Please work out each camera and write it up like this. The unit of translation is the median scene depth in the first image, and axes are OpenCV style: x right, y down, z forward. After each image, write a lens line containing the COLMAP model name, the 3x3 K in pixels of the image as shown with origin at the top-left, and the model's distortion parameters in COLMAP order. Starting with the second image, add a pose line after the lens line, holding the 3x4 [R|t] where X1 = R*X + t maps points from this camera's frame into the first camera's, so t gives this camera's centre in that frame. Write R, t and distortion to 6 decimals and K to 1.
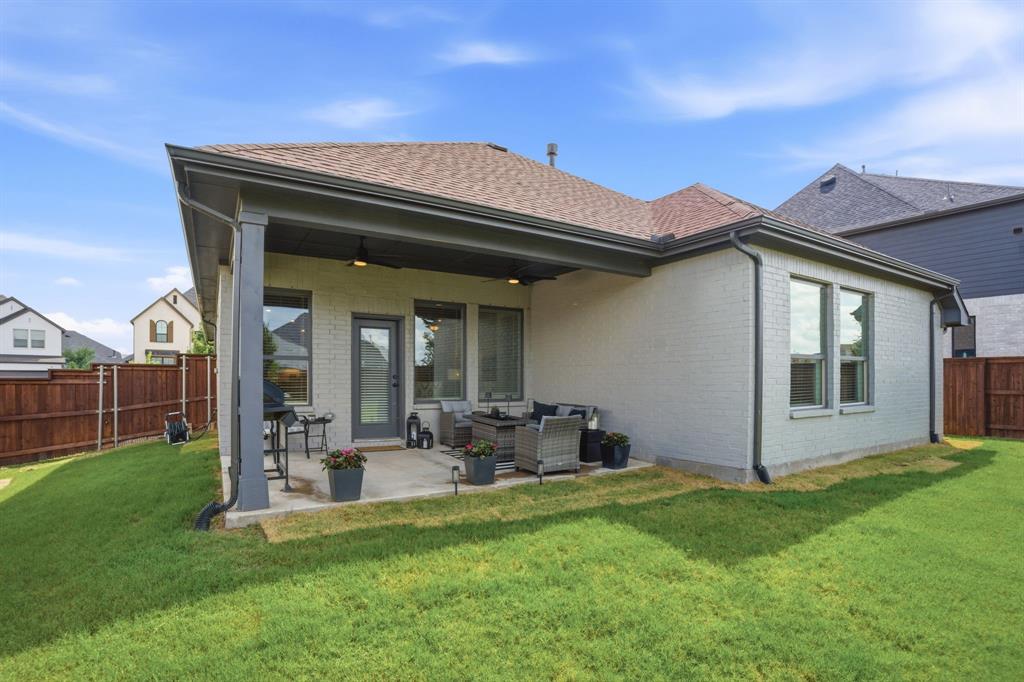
lens RADIAL K [[491.7, 0, 514.2], [0, 491.7, 364.9], [0, 0, 1]] dist [-0.078548, 0.027304]
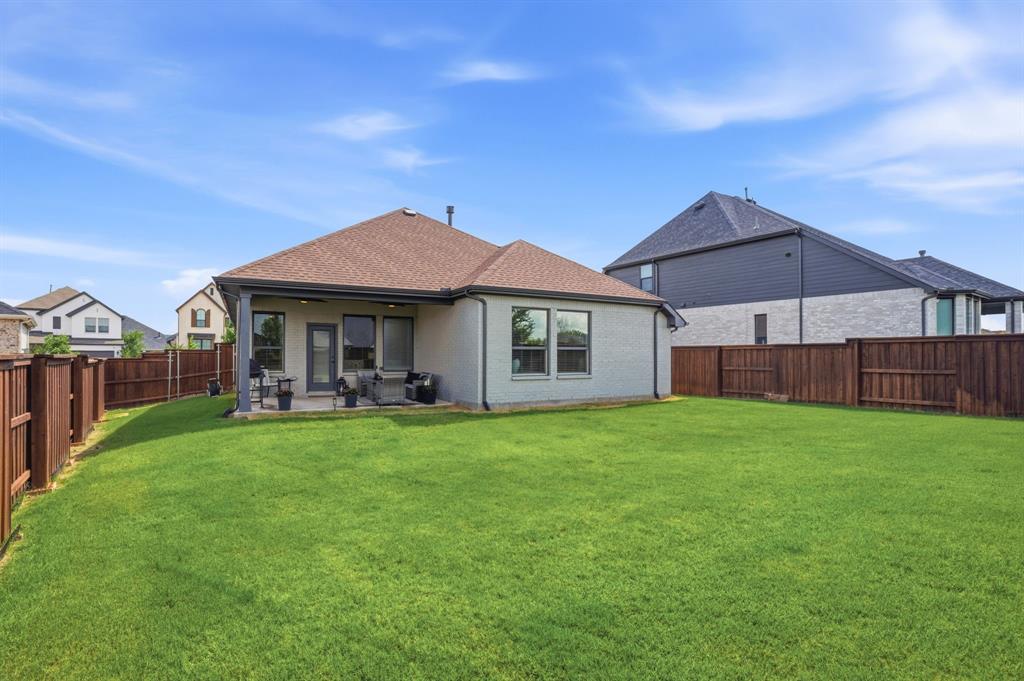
lens RADIAL K [[472.1, 0, 514.5], [0, 472.1, 342.3], [0, 0, 1]] dist [-0.074442, 0.026112]
pose [[0.999368, -0.000353, -0.035547, 0.410387], [0.000220, 0.999993, -0.003747, -0.021940], [0.035548, 0.003737, 0.999361, -0.587477]]
